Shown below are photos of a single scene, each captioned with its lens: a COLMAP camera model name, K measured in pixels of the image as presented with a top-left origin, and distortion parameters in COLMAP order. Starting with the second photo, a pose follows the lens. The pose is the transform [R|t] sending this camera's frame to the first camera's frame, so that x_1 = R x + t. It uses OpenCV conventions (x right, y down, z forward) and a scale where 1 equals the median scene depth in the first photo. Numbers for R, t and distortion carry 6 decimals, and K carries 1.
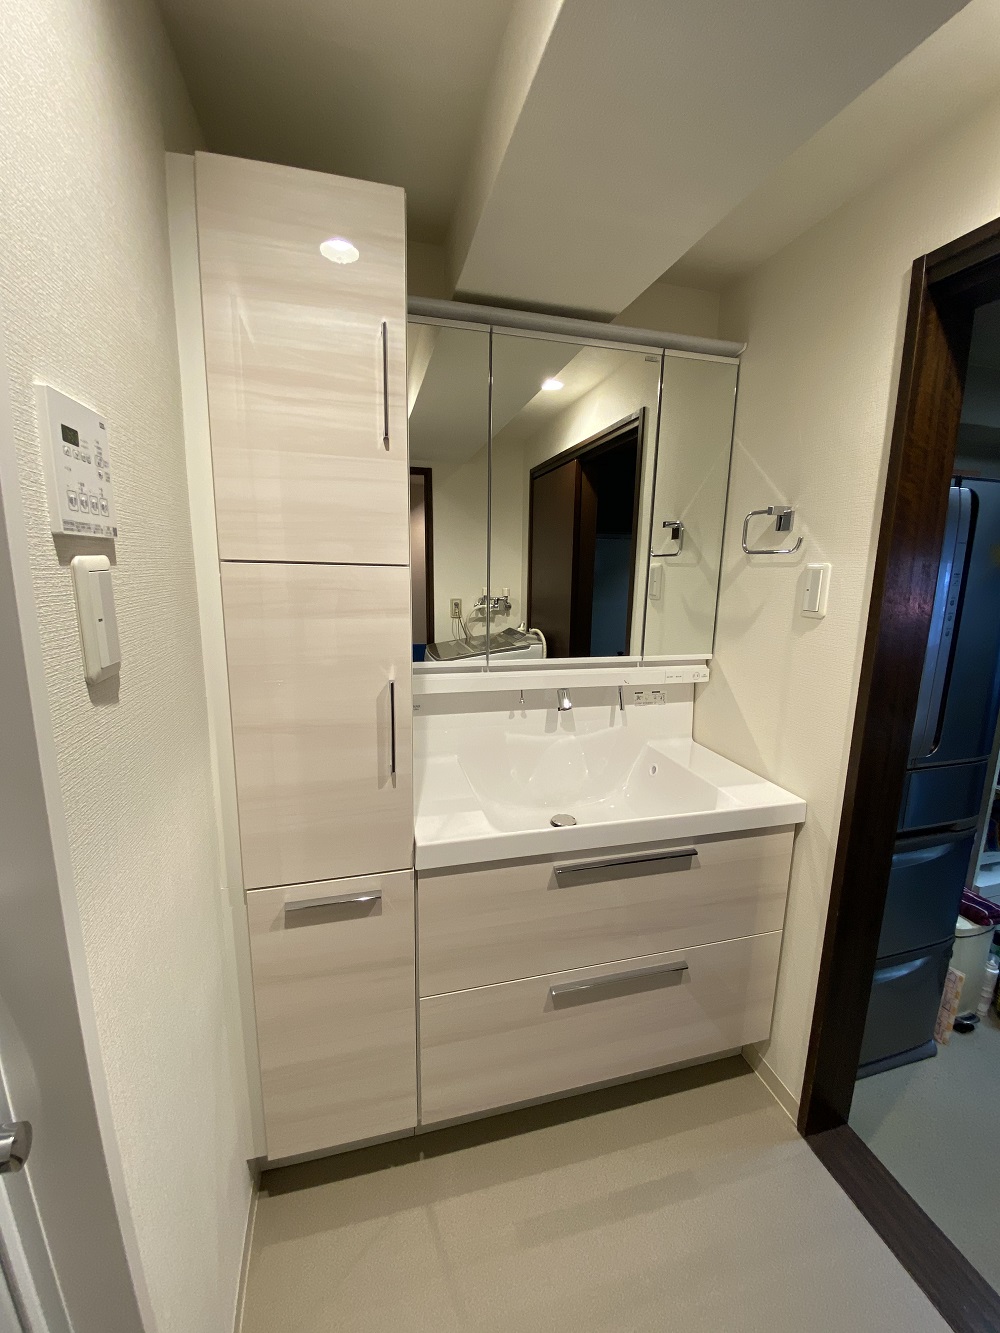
lens RADIAL K [[542.7, 0, 498.6], [0, 542.7, 663.8], [0, 0, 1]] dist [0.082914, -0.017547]
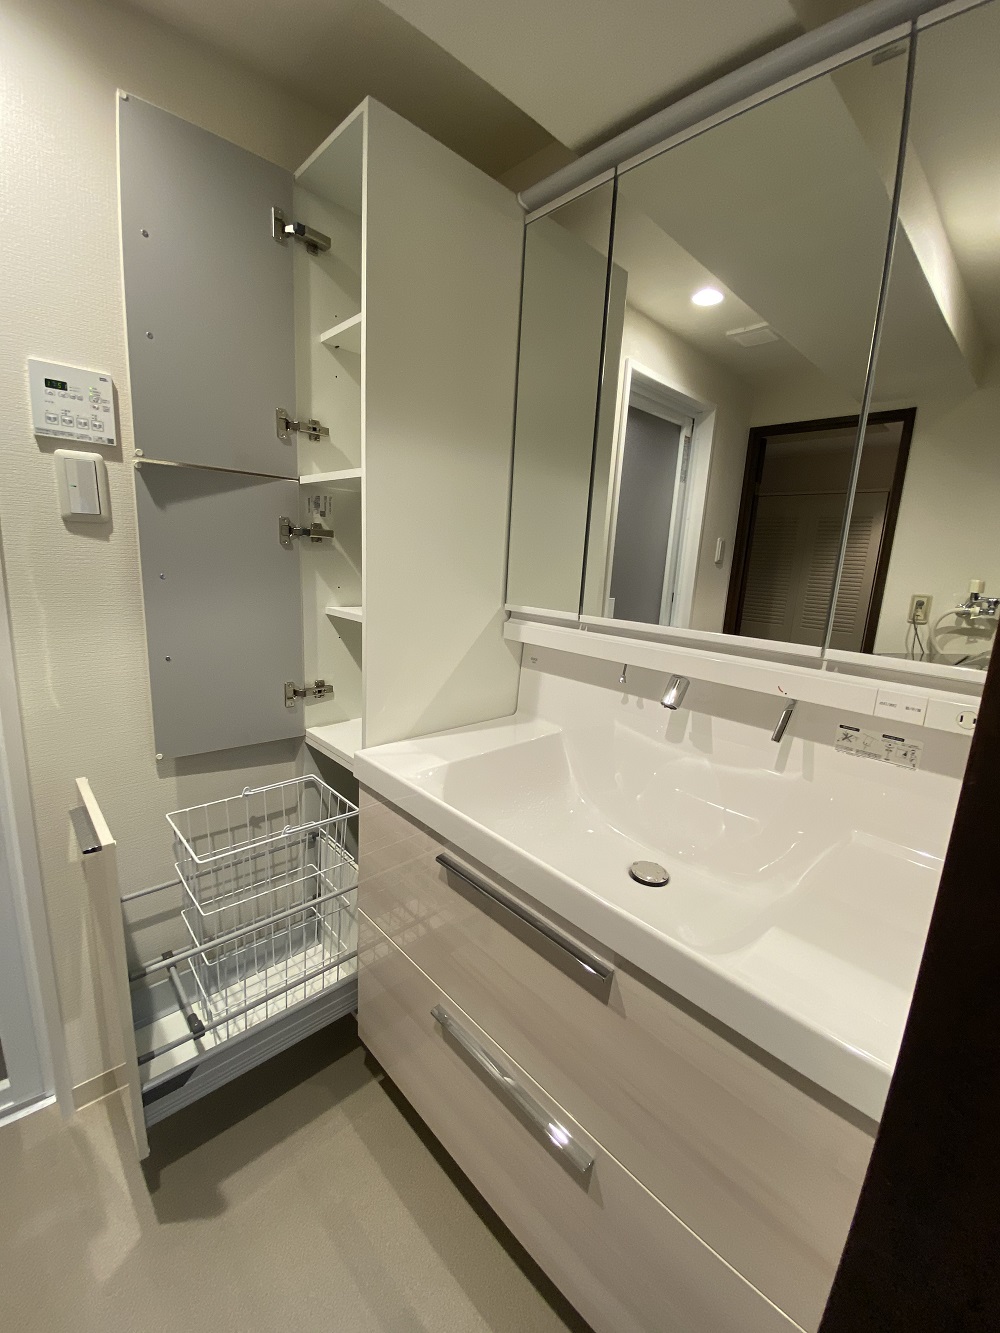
lens RADIAL K [[541.0, 0, 498.3], [0, 541.0, 664.1], [0, 0, 1]] dist [0.017994, -0.017423]
pose [[0.485018, 0.183481, -0.855039, 0.542011], [-0.202683, 0.974704, 0.094189, 0.013664], [0.850692, 0.127619, 0.509937, 0.464077]]
